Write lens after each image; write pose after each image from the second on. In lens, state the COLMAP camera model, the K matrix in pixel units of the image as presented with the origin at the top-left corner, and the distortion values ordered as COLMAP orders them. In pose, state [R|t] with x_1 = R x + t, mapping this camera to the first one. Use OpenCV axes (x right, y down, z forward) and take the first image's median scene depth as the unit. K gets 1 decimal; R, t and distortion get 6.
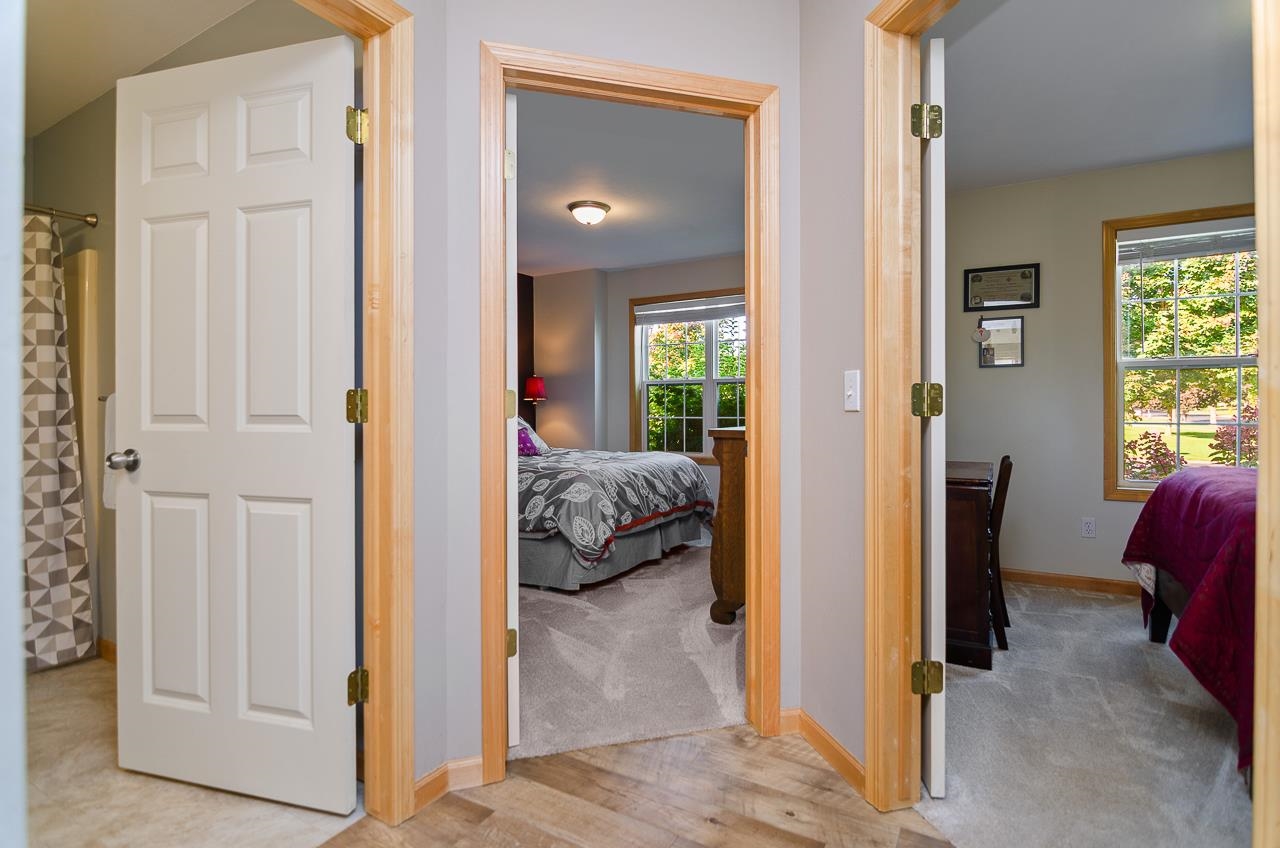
lens RADIAL K [[624.0, 0, 642.2], [0, 624.0, 413.9], [0, 0, 1]] dist [-0.012460, -0.002411]
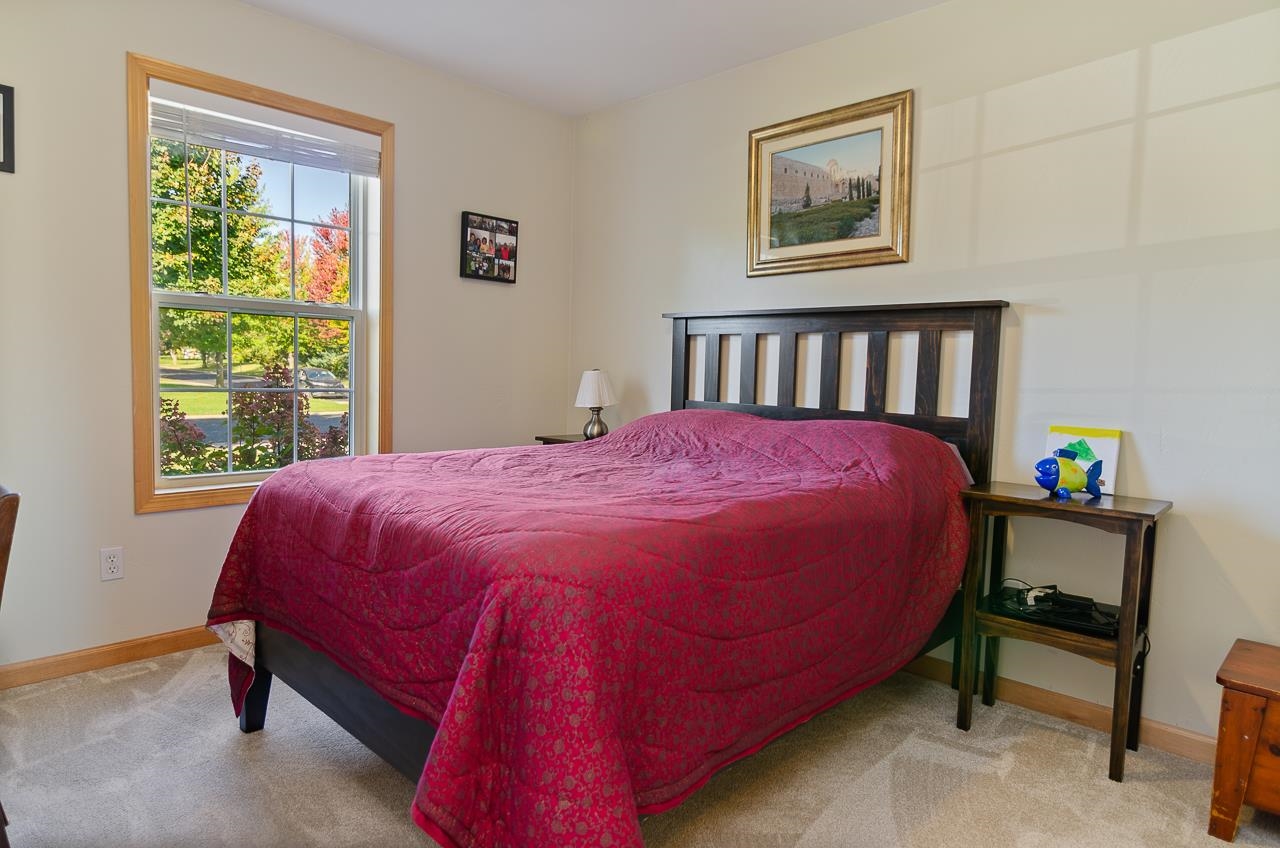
lens RADIAL K [[763.6, 0, 639.3], [0, 763.6, 421.2], [0, 0, 1]] dist [-0.004226, 0.000084]
pose [[0.243329, -0.055697, 0.968343, 0.169036], [-0.021069, 0.997811, 0.062687, -0.016652], [-0.969715, -0.035656, 0.241623, 0.415462]]
